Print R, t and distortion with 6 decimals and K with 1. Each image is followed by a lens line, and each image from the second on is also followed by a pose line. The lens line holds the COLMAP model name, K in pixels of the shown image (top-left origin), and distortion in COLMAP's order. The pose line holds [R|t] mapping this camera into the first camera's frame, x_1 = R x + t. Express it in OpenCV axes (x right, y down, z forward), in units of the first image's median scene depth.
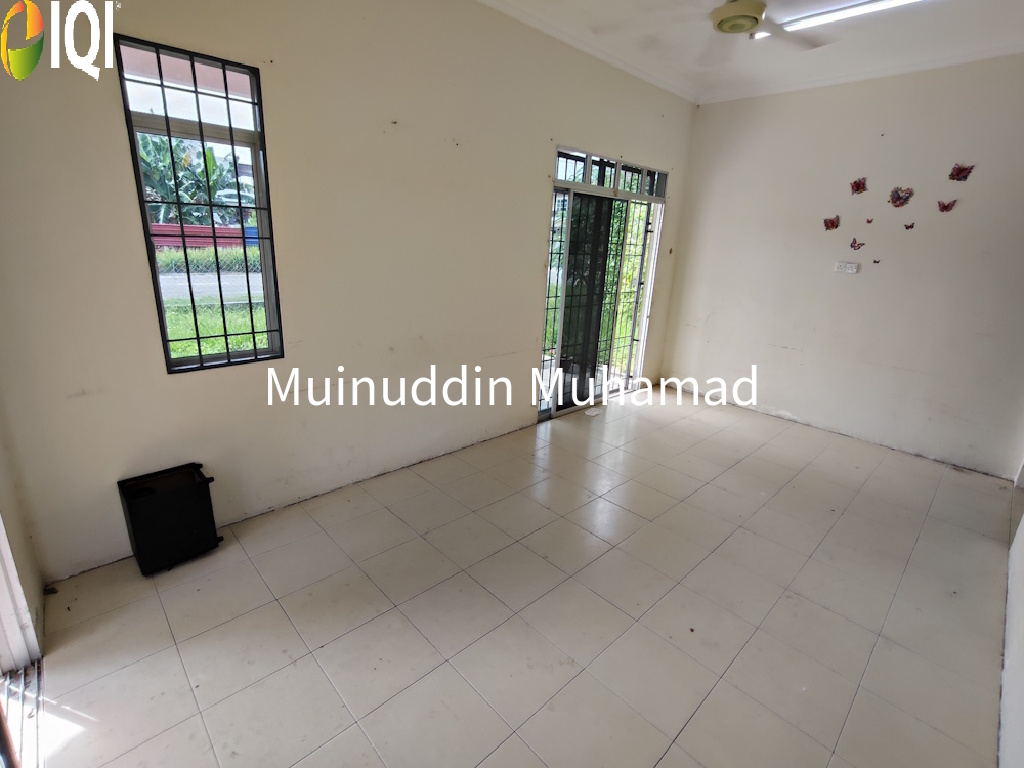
lens RADIAL K [[486.2, 0, 512.0], [0, 486.2, 384.0], [0, 0, 1]] dist [-0.001719, -0.000109]
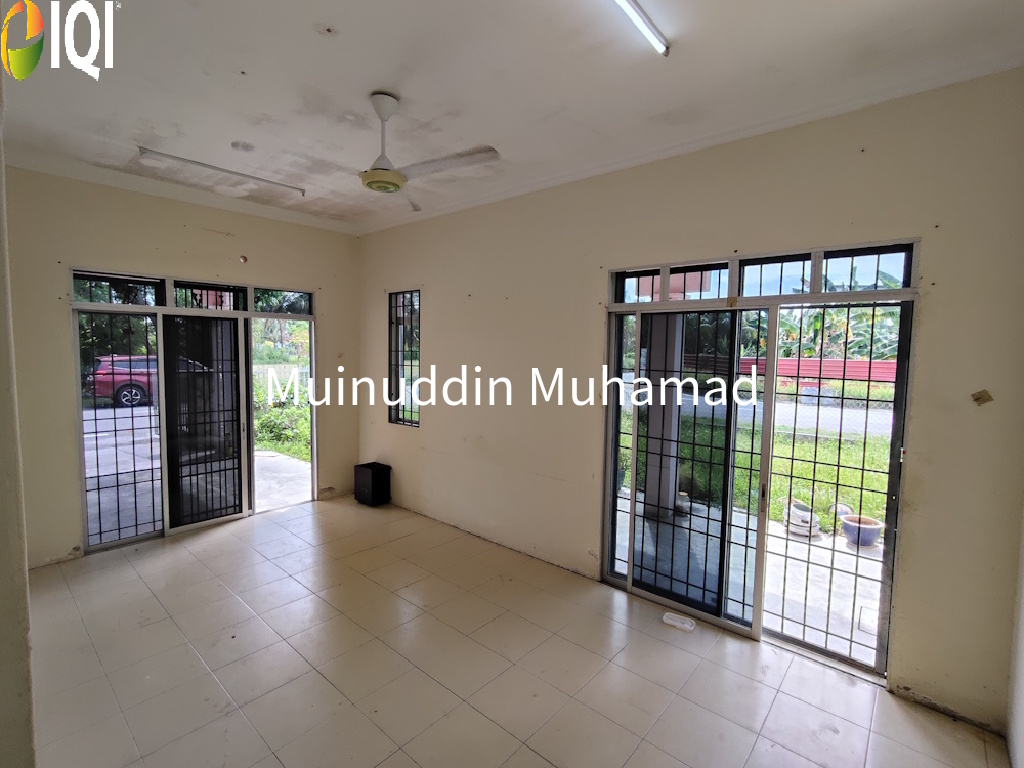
lens RADIAL K [[486.2, 0, 512.0], [0, 486.2, 384.0], [0, 0, 1]] dist [-0.001719, -0.000109]
pose [[0.085912, 0.026043, -0.995962, 0.938400], [-0.302439, 0.953168, -0.001165, -0.211403], [0.949289, 0.301317, 0.089765, 0.752866]]
